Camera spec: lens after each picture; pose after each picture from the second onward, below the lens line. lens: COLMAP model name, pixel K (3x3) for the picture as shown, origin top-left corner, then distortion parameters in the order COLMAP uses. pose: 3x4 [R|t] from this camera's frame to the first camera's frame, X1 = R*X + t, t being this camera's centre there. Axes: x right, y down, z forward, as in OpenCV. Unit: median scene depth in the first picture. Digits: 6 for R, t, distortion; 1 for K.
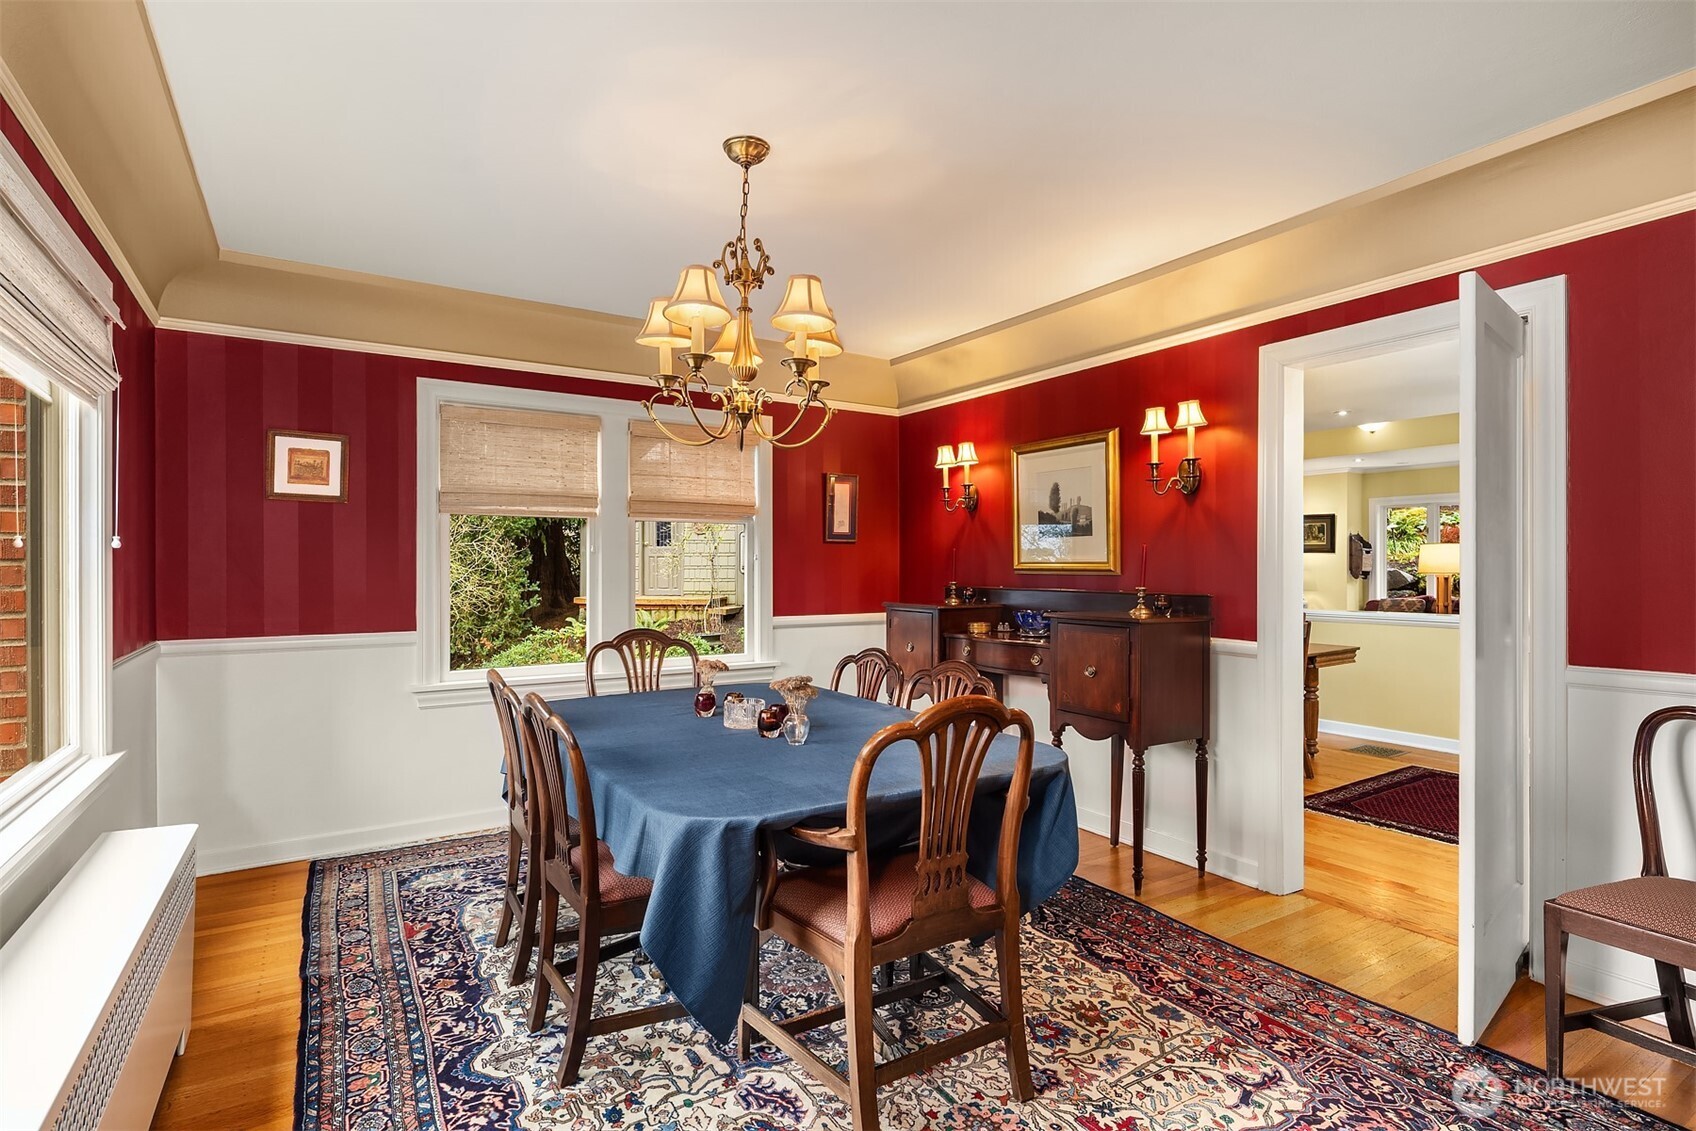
lens RADIAL K [[828.3, 0, 844.3], [0, 828.3, 566.3], [0, 0, 1]] dist [-0.000359, -0.000488]
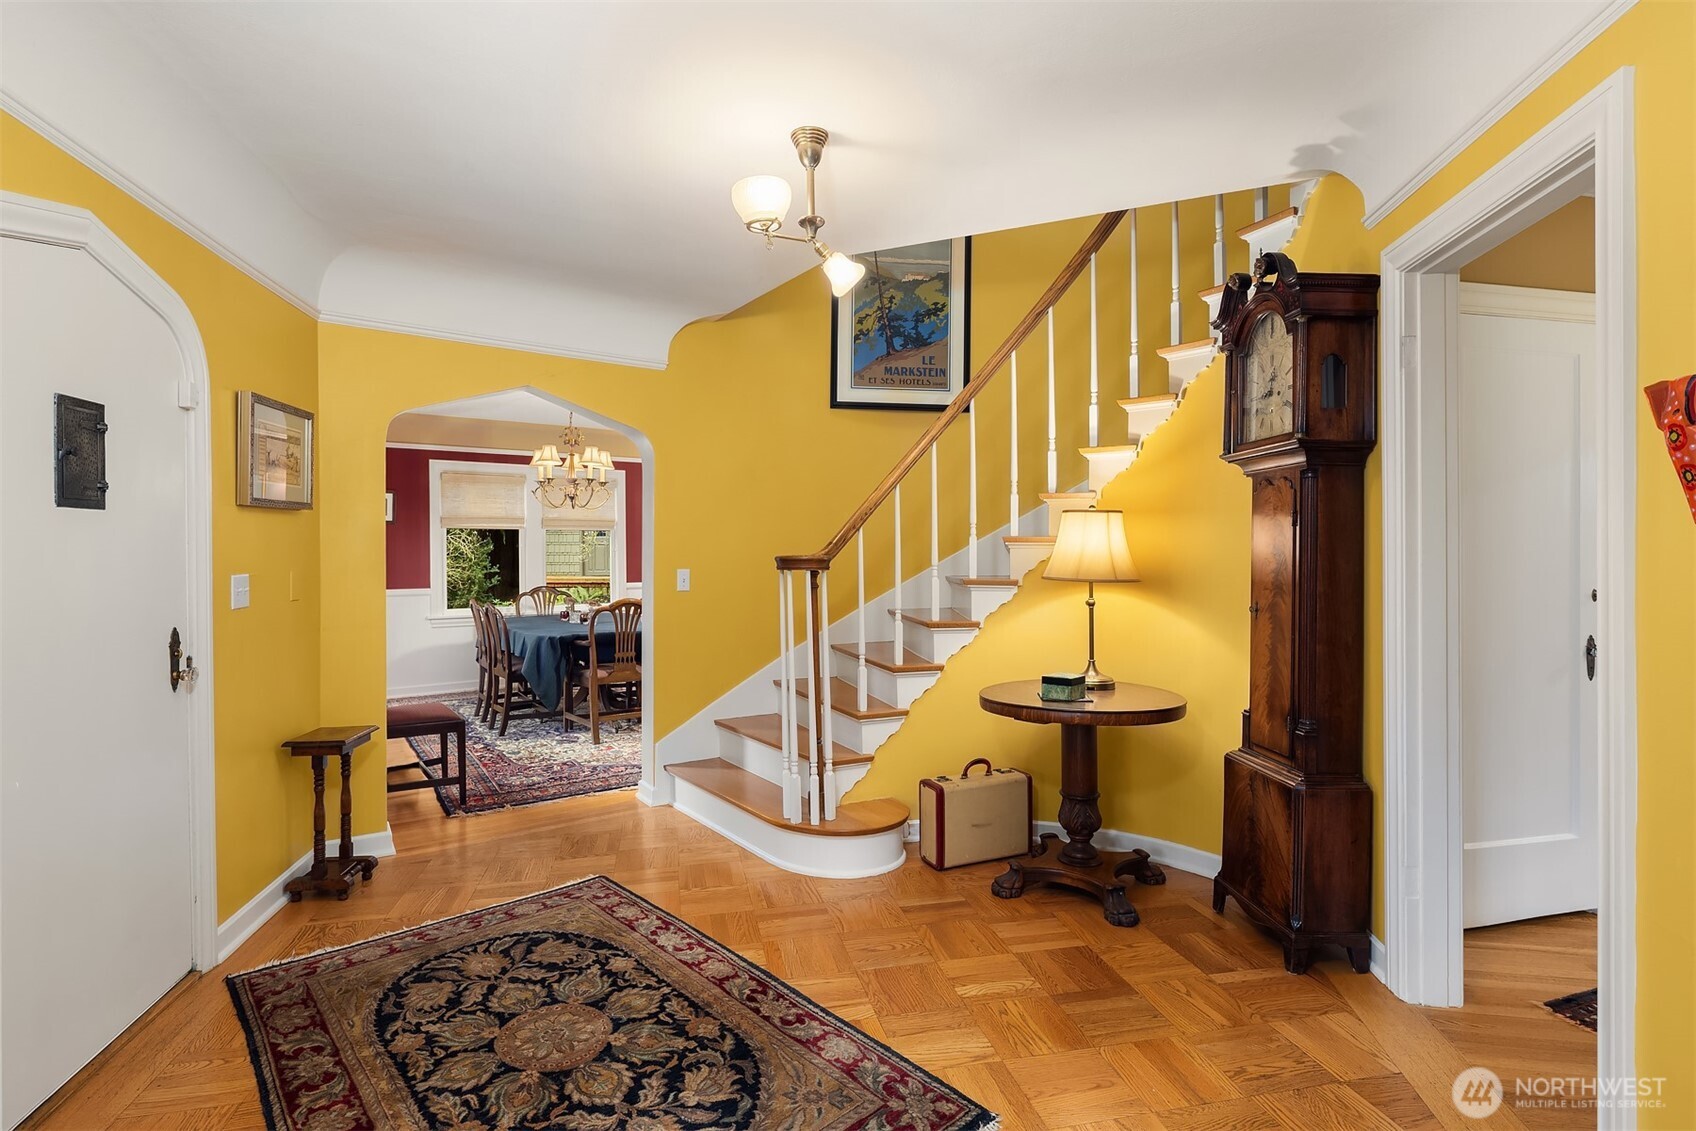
lens RADIAL K [[828.3, 0, 852.7], [0, 828.3, 565.1], [0, 0, 1]] dist [-0.000359, -0.000488]
pose [[0.998929, -0.002380, 0.046216, 0.396184], [0.001574, 0.999846, 0.017464, -0.008701], [-0.046250, -0.017372, 0.998779, -1.009701]]
